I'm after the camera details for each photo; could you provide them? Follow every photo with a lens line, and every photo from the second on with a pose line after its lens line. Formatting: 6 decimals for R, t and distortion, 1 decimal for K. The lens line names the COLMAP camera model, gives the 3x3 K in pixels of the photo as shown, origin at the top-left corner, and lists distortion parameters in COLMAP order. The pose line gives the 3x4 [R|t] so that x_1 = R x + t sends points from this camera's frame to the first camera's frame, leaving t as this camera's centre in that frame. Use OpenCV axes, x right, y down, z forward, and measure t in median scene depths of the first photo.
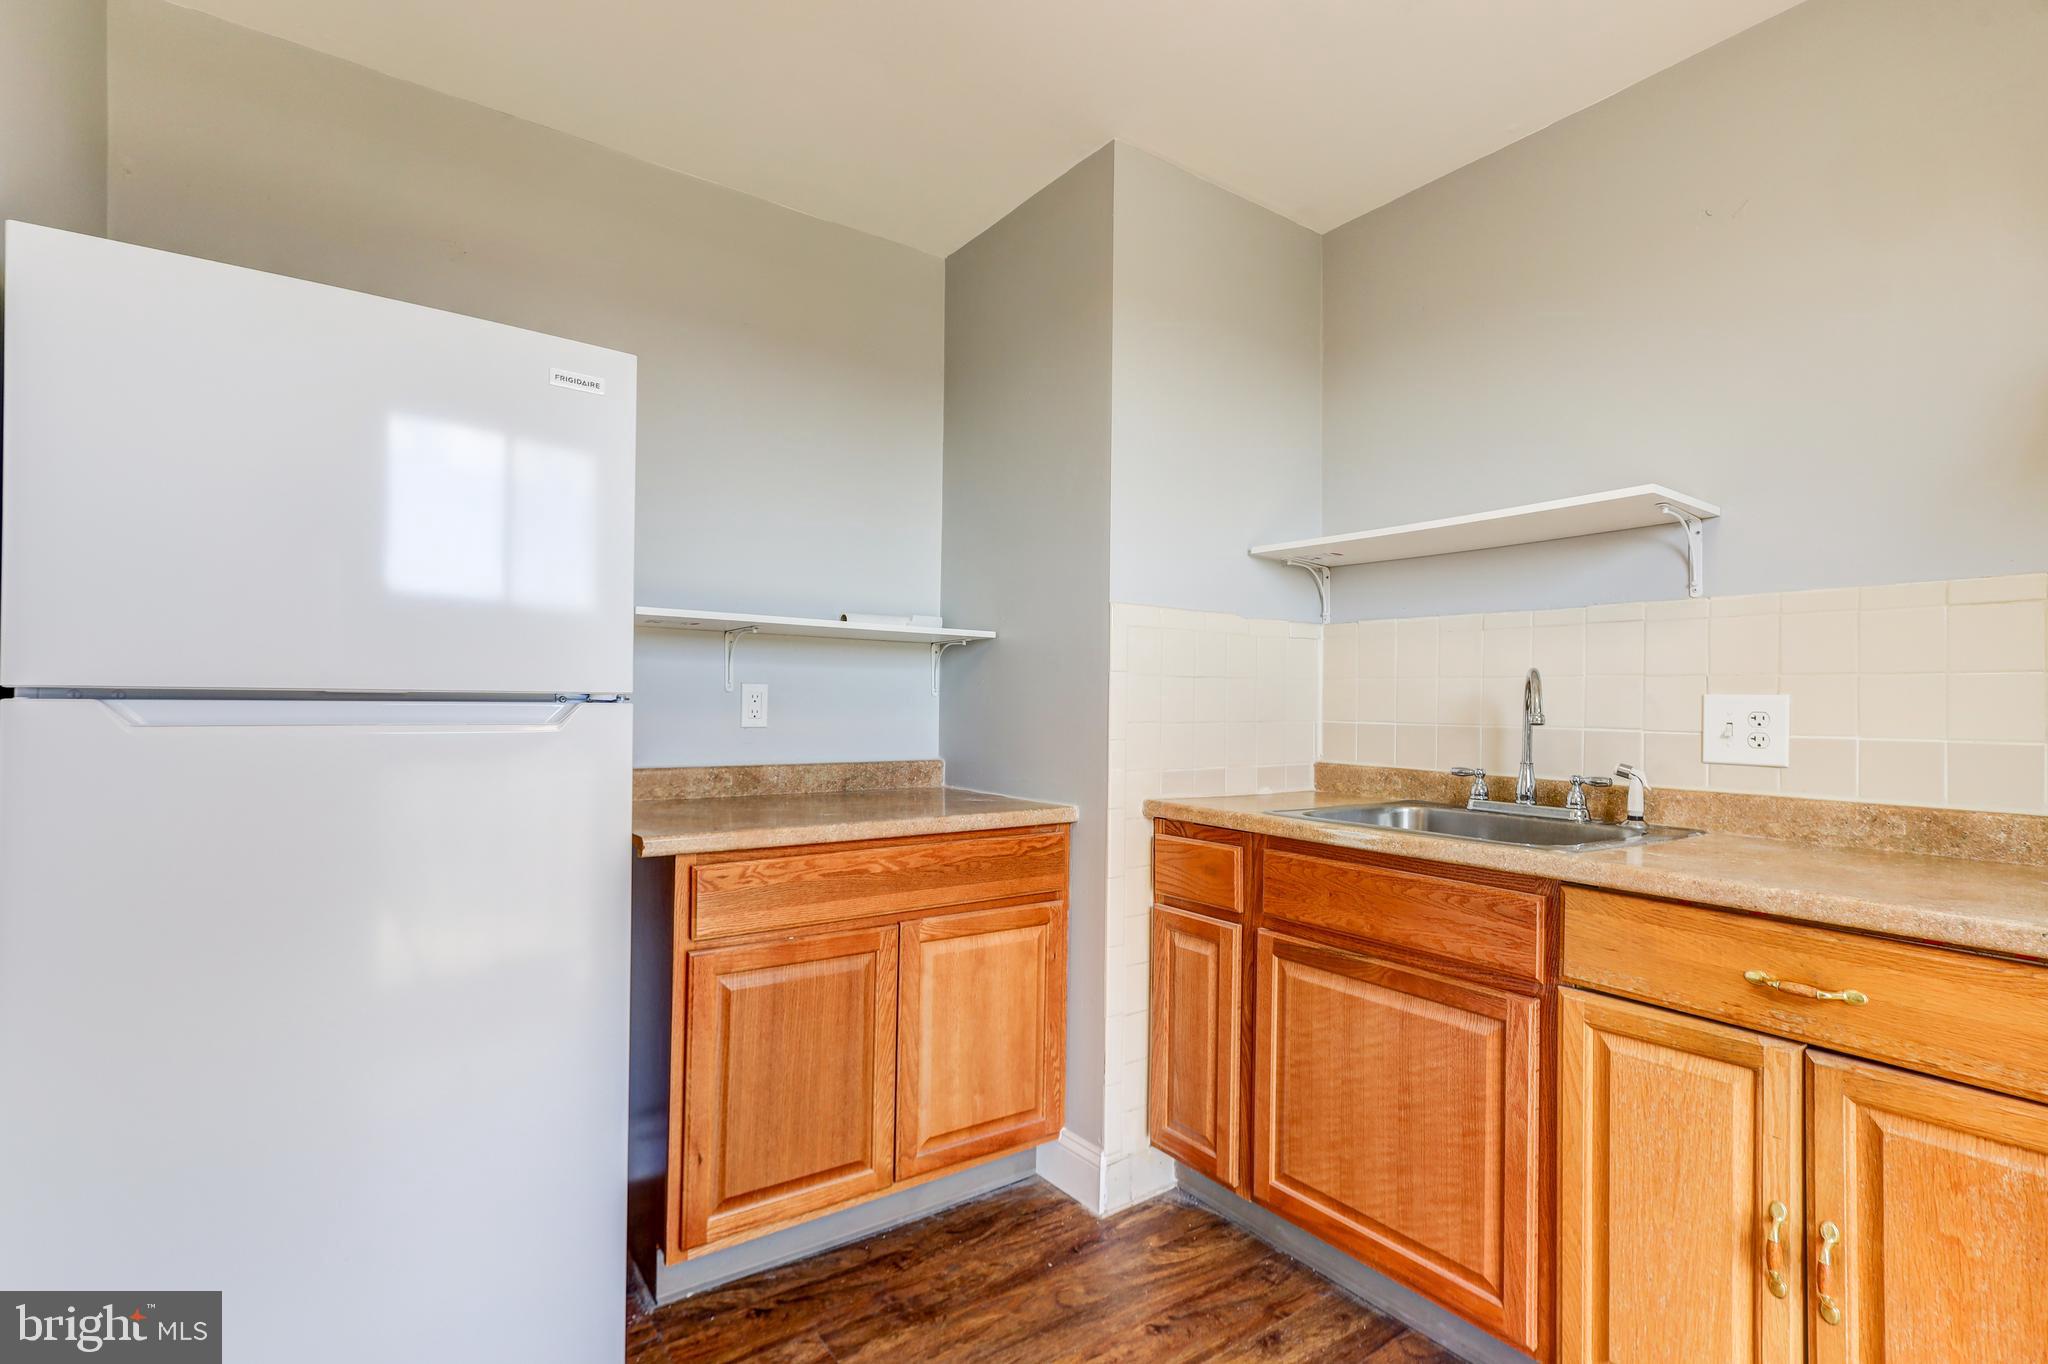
lens RADIAL K [[956.6, 0, 1022.5], [0, 956.6, 690.9], [0, 0, 1]] dist [0.007314, 0.001954]
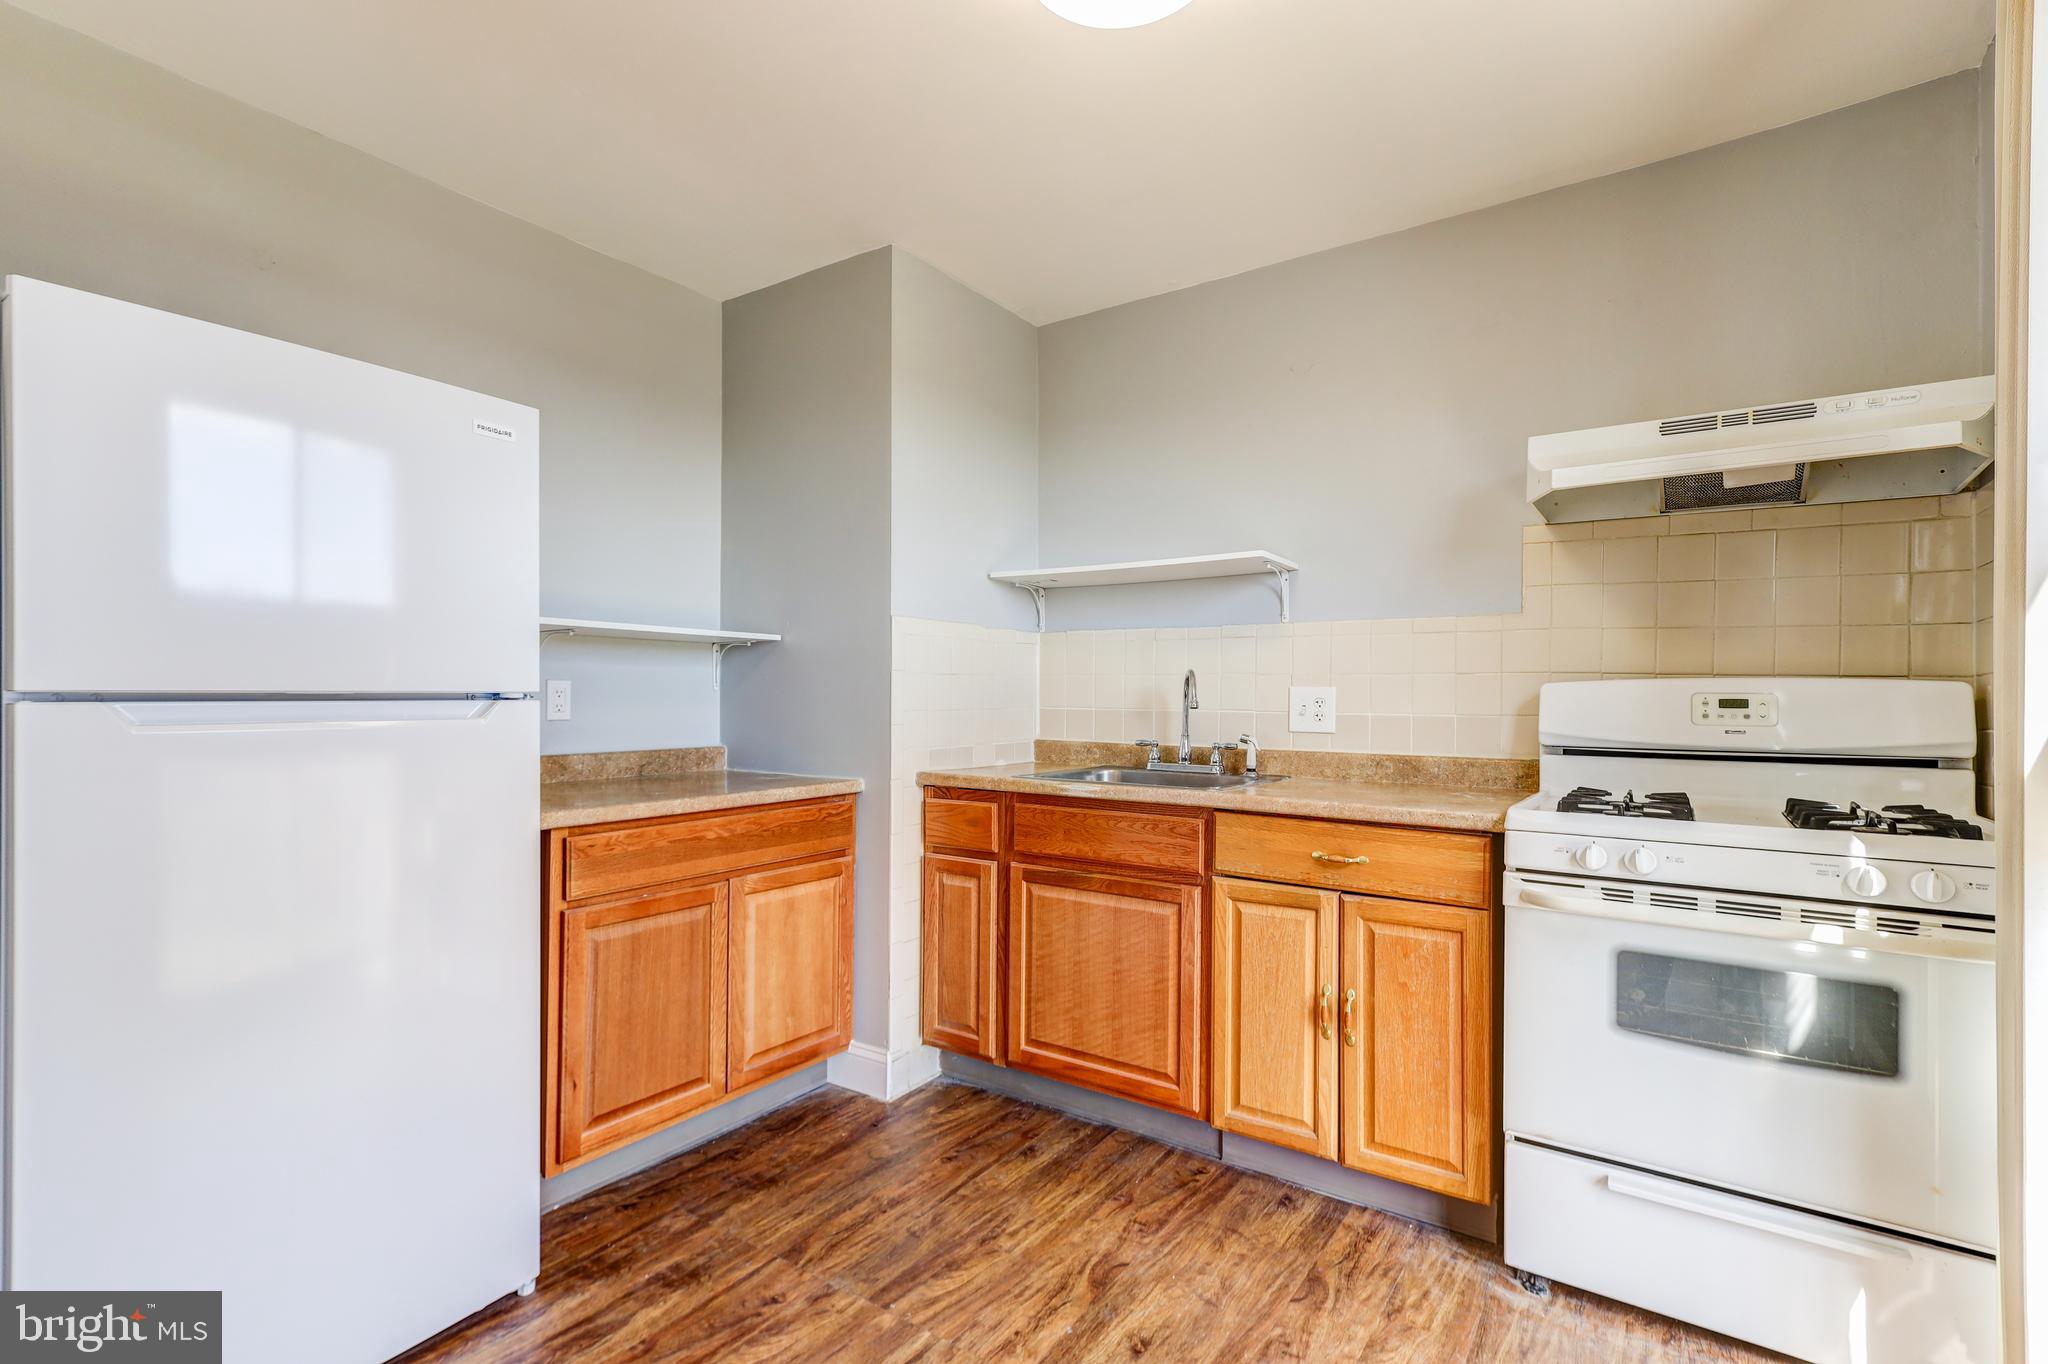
lens RADIAL K [[956.6, 0, 1022.1], [0, 956.6, 687.6], [0, 0, 1]] dist [0.007314, 0.001954]
pose [[0.939584, -0.005620, 0.342272, -0.210130], [0.002845, 0.999959, 0.008608, -0.009588], [-0.342306, -0.007115, 0.939561, -0.282435]]
